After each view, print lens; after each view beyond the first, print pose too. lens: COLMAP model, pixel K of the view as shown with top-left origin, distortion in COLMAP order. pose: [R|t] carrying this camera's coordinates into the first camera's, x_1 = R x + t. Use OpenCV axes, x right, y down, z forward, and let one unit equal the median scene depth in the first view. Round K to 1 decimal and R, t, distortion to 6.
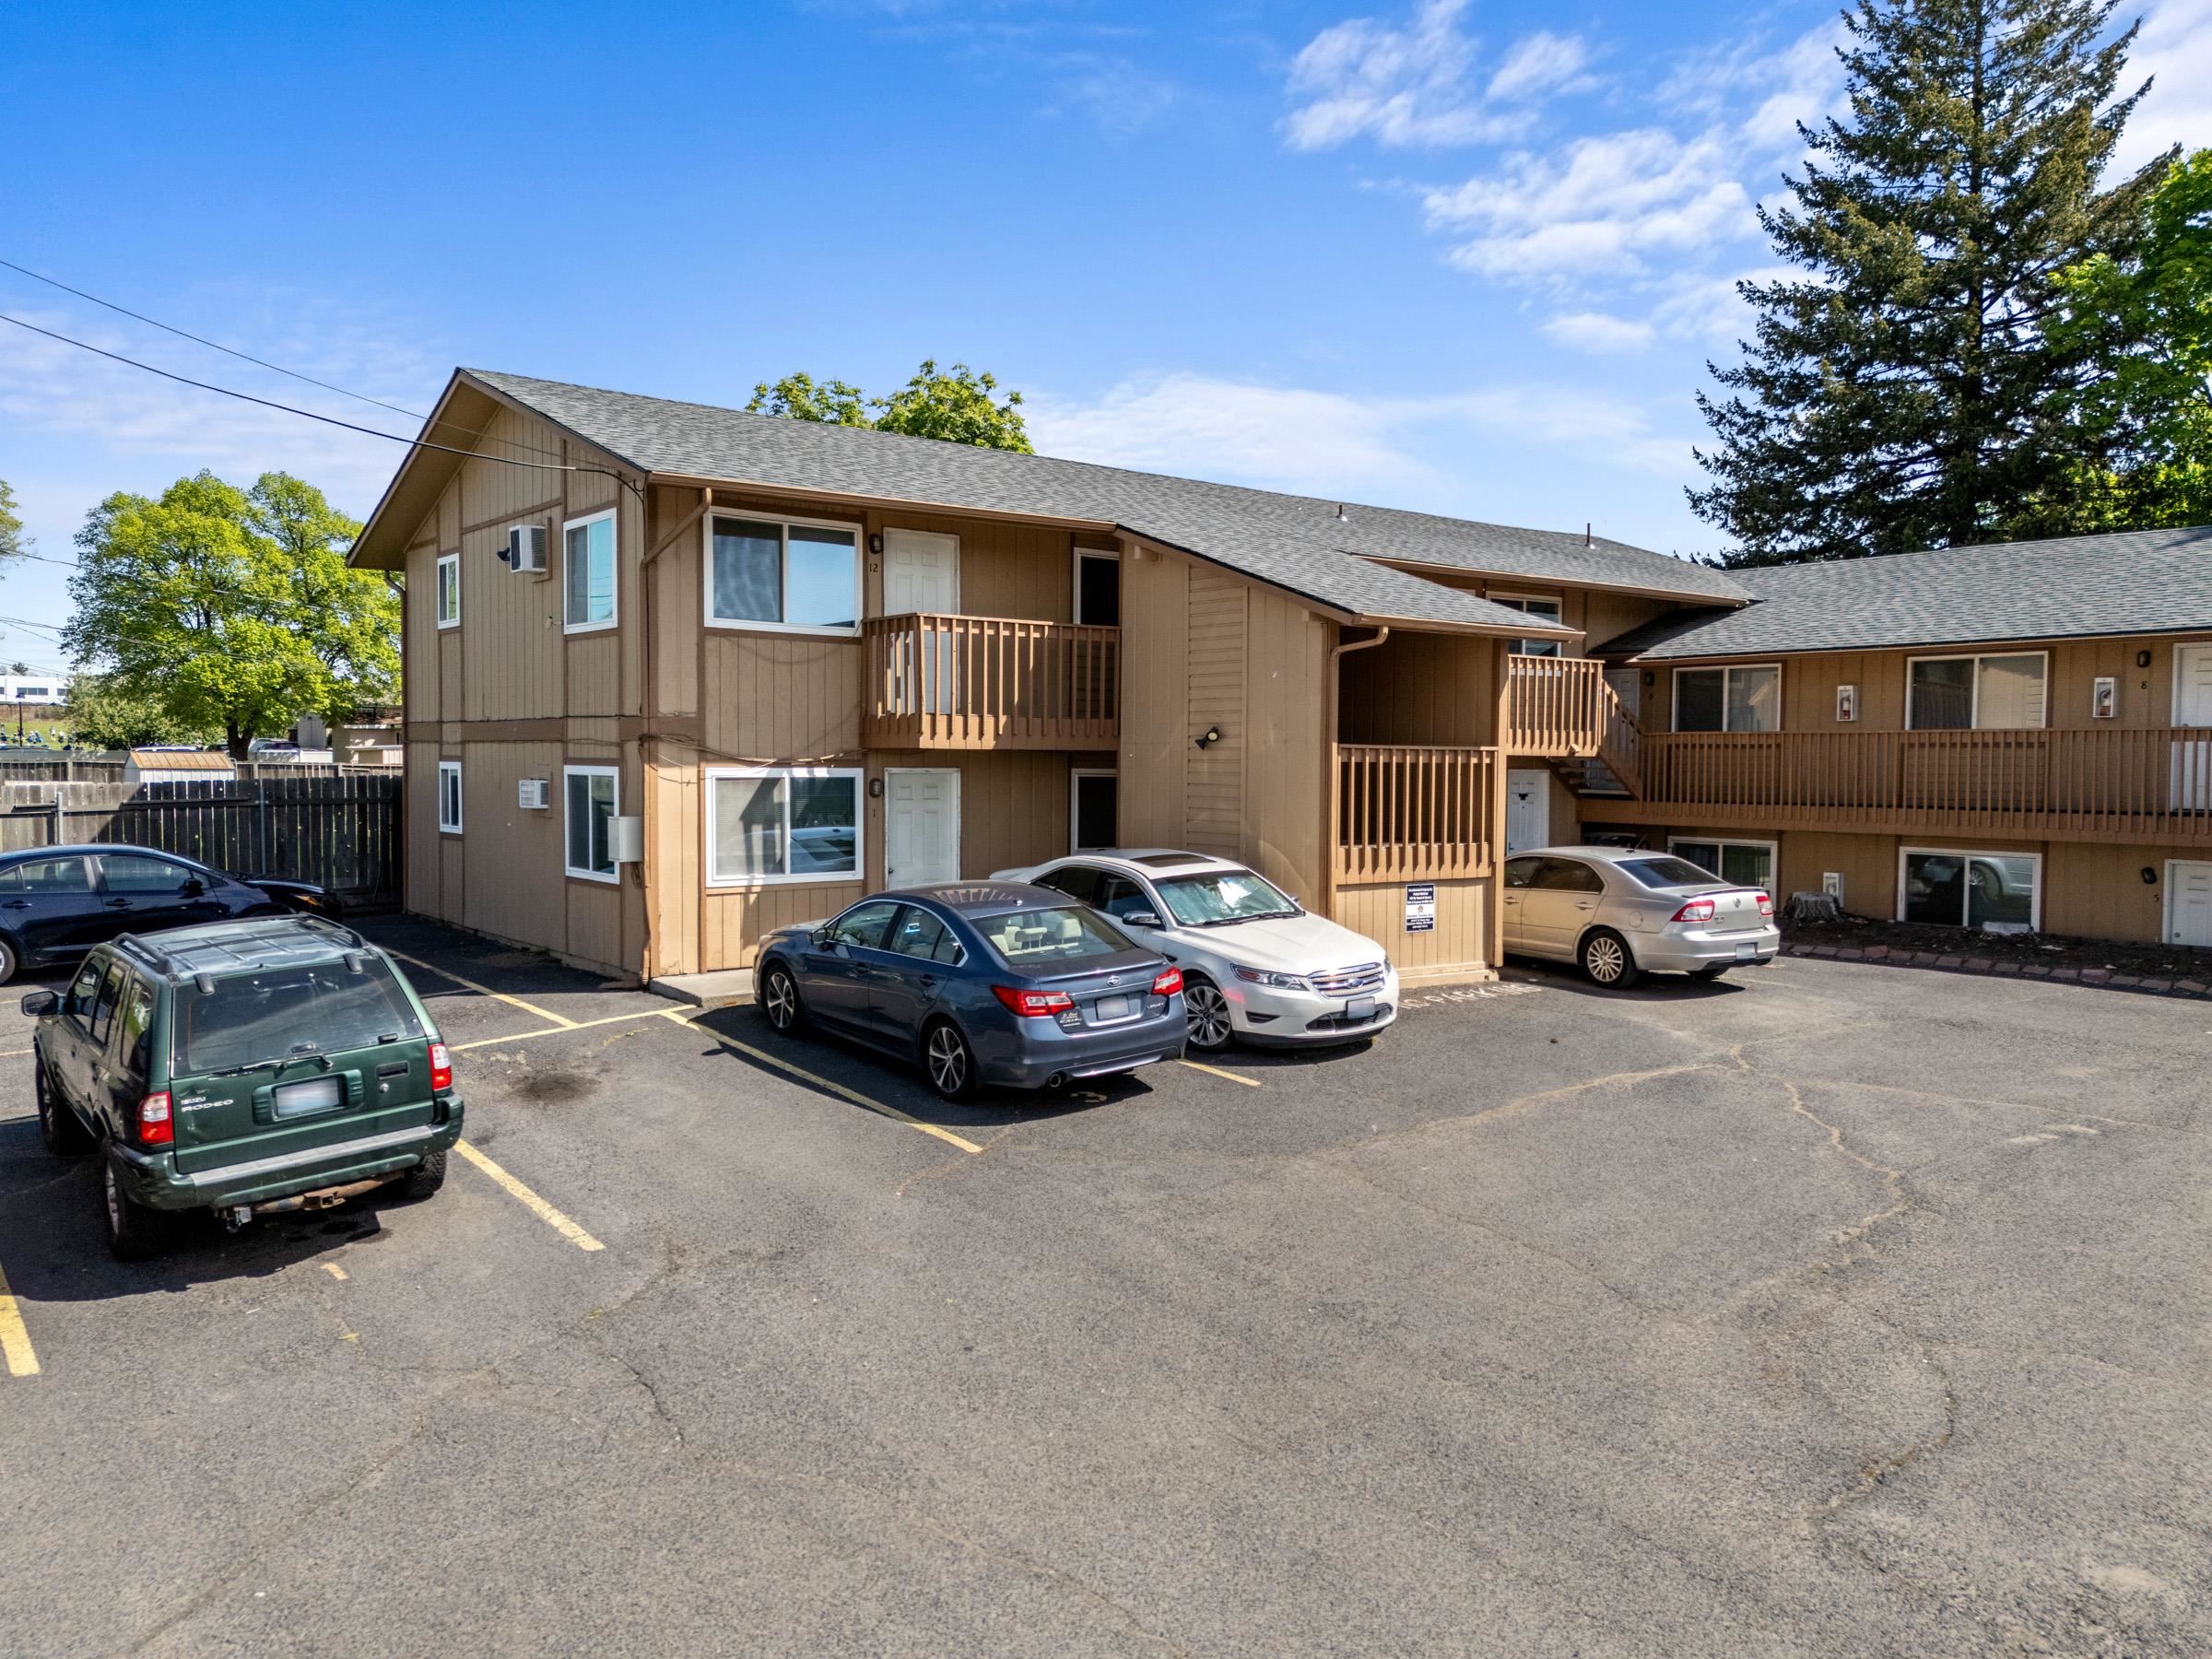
lens RADIAL K [[1693.1, 0, 1109.8], [0, 1693.1, 771.9], [0, 0, 1]] dist [0.119172, -0.171140]
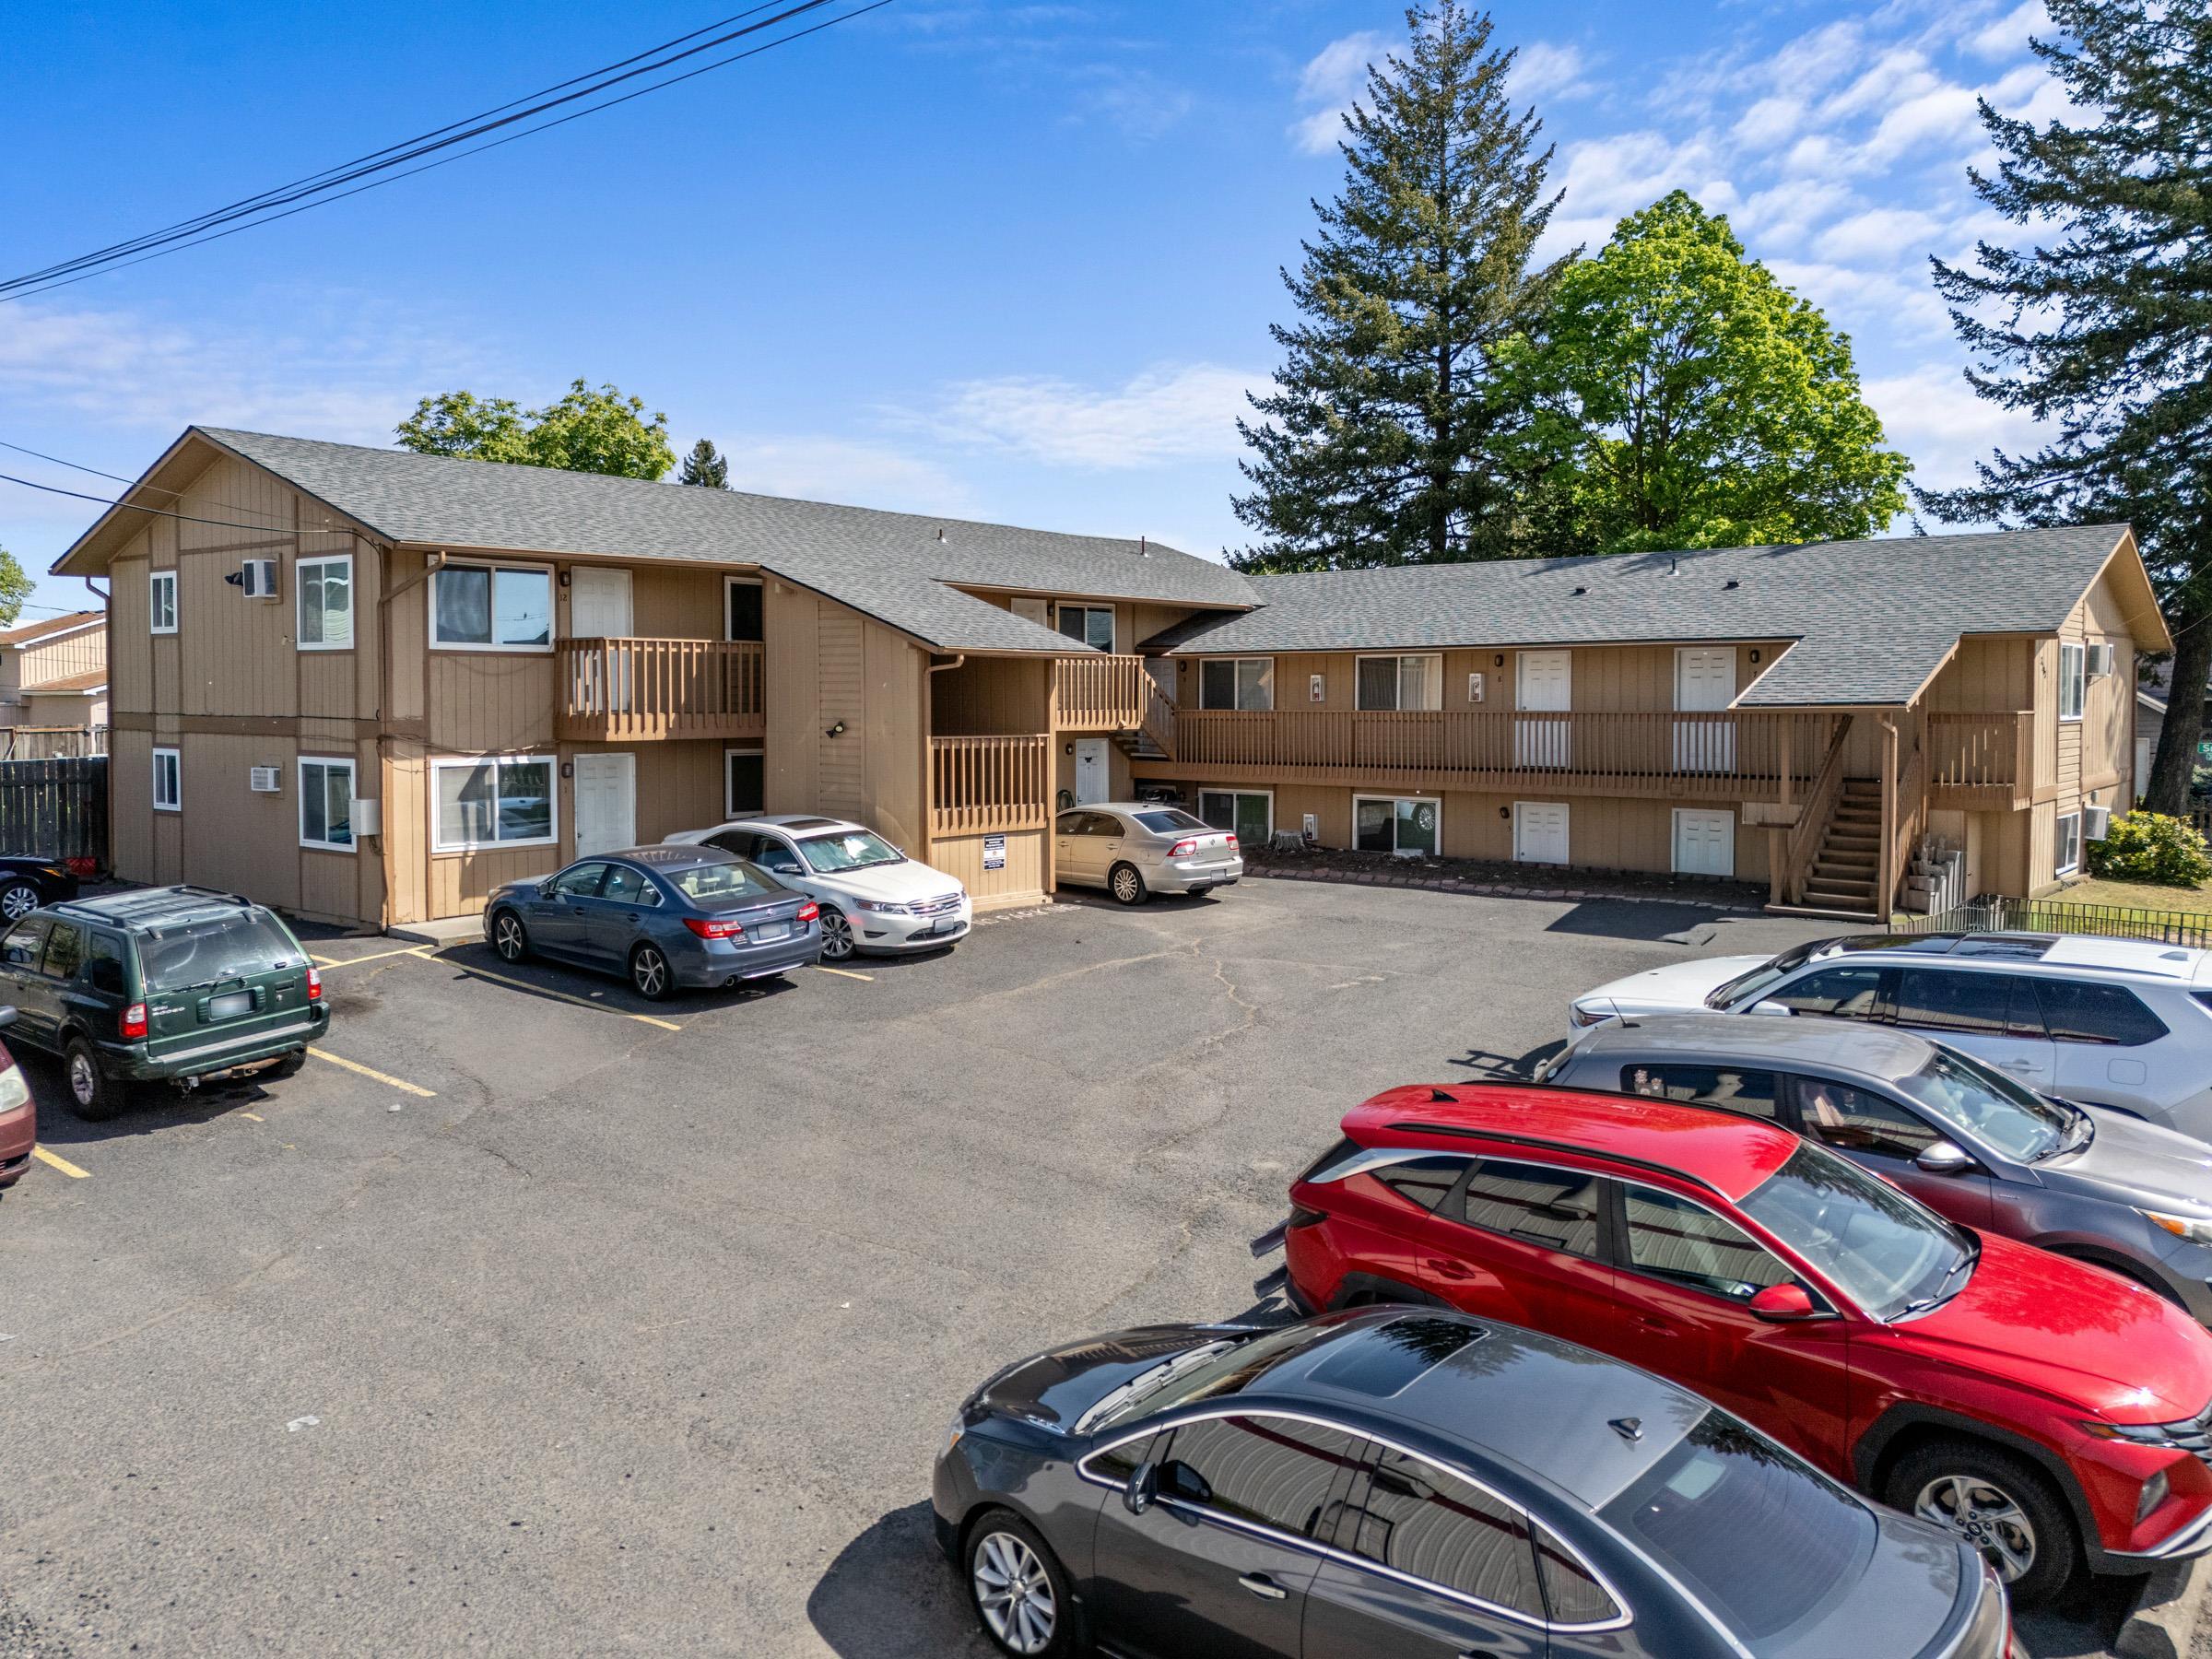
lens RADIAL K [[1693.1, 0, 1109.8], [0, 1693.1, 771.9], [0, 0, 1]] dist [0.119172, -0.171140]
pose [[0.977167, -0.018763, 0.211645, -0.013752], [0.010925, 0.999212, 0.038146, -0.034874], [-0.212194, -0.034962, 0.976602, -0.339479]]
